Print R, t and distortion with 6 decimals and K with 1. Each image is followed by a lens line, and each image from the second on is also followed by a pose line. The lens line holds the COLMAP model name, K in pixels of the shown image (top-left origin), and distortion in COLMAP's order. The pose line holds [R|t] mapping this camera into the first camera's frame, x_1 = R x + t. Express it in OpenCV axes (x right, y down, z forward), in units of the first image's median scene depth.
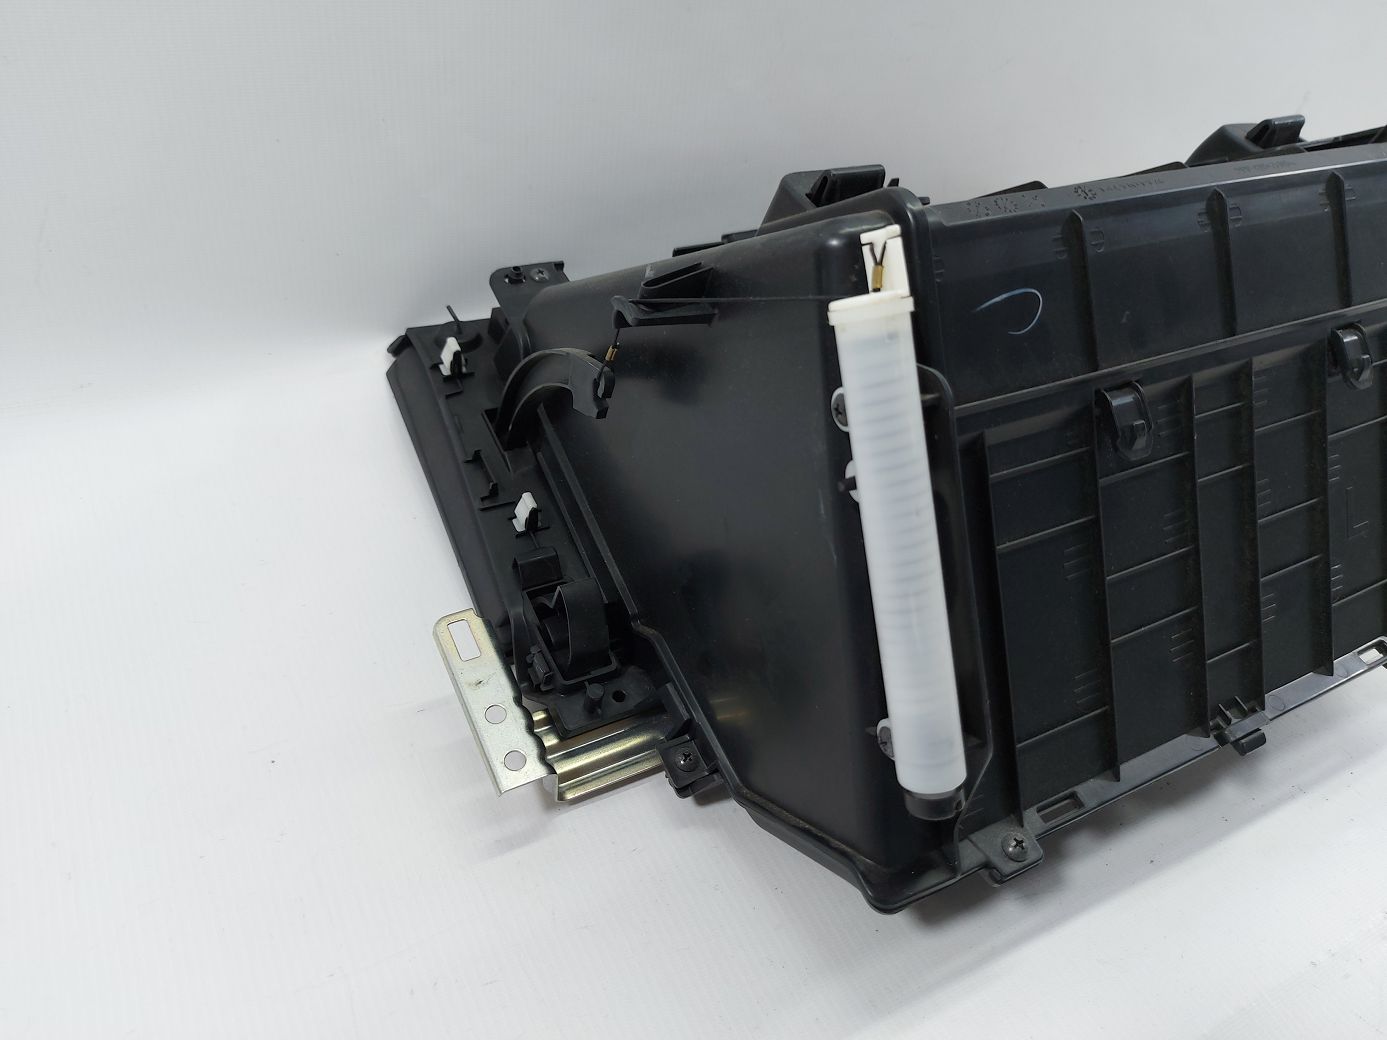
lens RADIAL K [[1019.3, 0, 693.5], [0, 1019.3, 520.0], [0, 0, 1]] dist [0.096914, -0.204589]
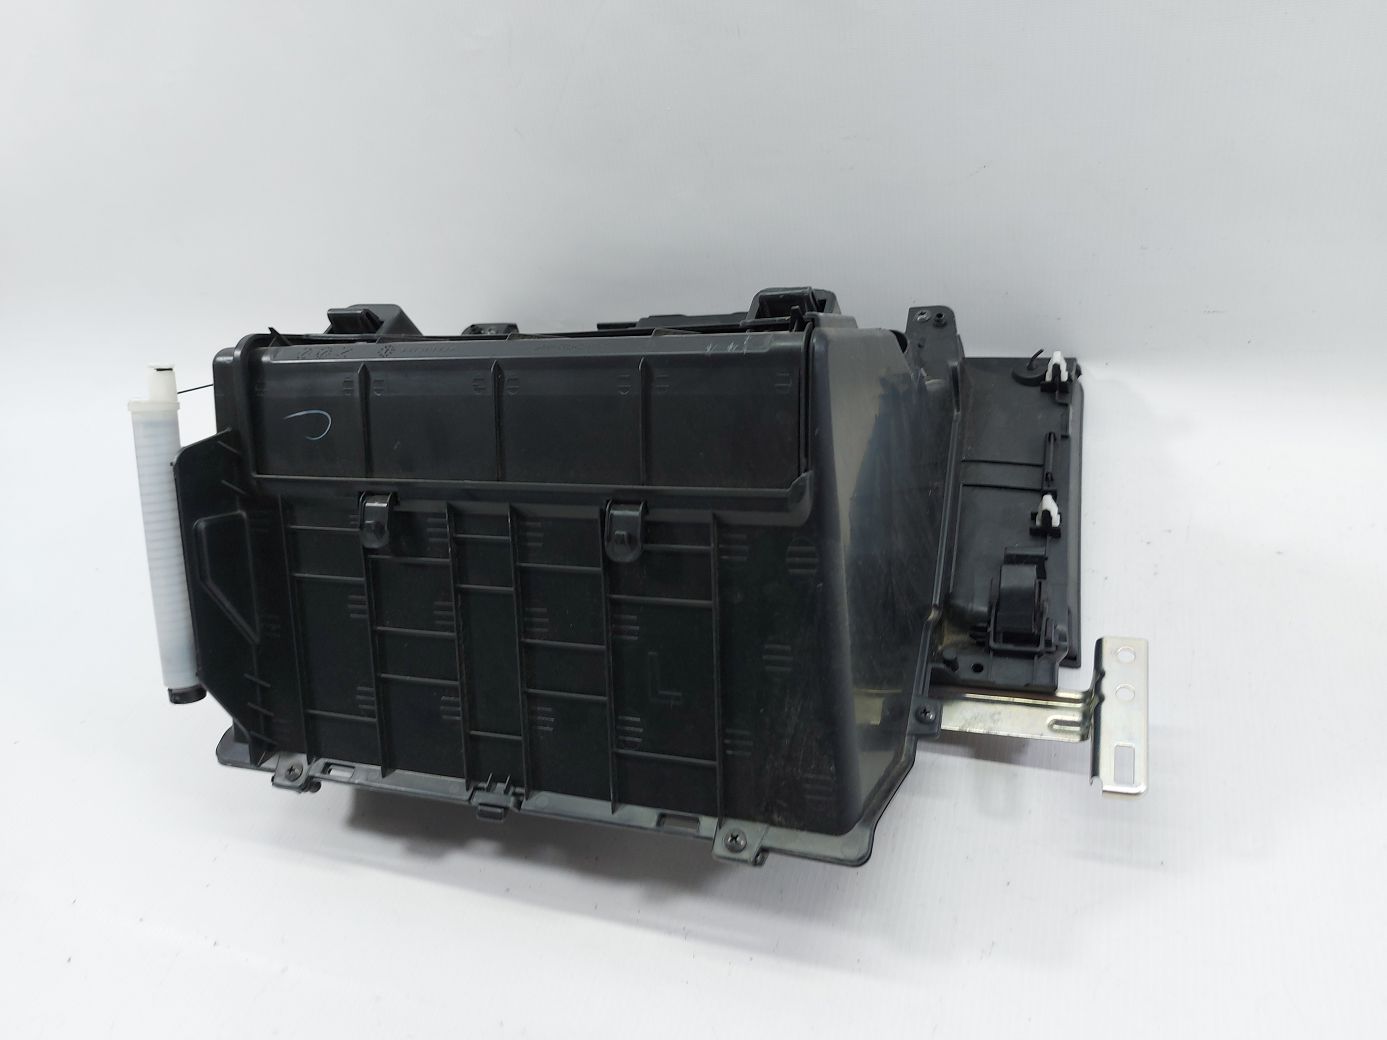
lens RADIAL K [[1019.3, 0, 693.5], [0, 1019.3, 520.0], [0, 0, 1]] dist [0.096914, -0.204589]
pose [[0.662475, 0.271238, -0.698253, 1.368829], [-0.240217, 0.959837, 0.144943, -0.326684], [0.709523, 0.071711, 0.701024, 0.280715]]
